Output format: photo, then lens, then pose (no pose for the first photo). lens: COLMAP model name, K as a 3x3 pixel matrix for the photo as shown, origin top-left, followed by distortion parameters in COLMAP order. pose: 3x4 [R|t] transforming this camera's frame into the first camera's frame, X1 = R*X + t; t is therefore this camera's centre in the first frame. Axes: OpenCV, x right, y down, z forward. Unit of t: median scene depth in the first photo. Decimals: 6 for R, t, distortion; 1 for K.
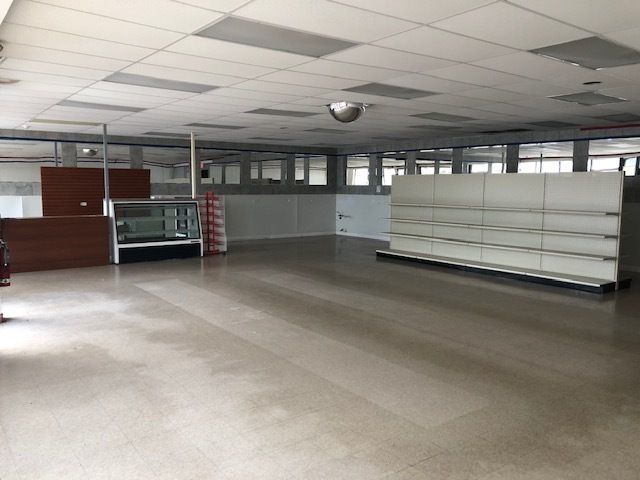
lens RADIAL K [[525.3, 0, 319.7], [0, 525.3, 240.3], [0, 0, 1]] dist [-0.001864, -0.009617]
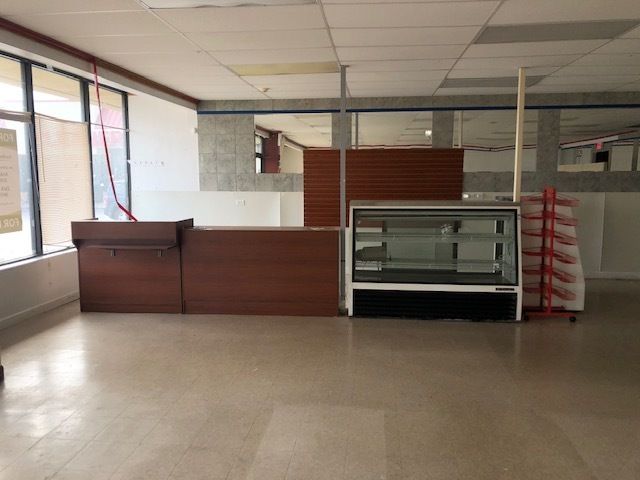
lens RADIAL K [[525.3, 0, 318.8], [0, 525.3, 241.7], [0, 0, 1]] dist [-0.001864, -0.009617]
pose [[0.719689, 0.074513, -0.690287, -0.025777], [-0.062983, 0.997132, 0.041970, -0.049452], [0.691434, 0.013271, 0.722318, 0.505323]]
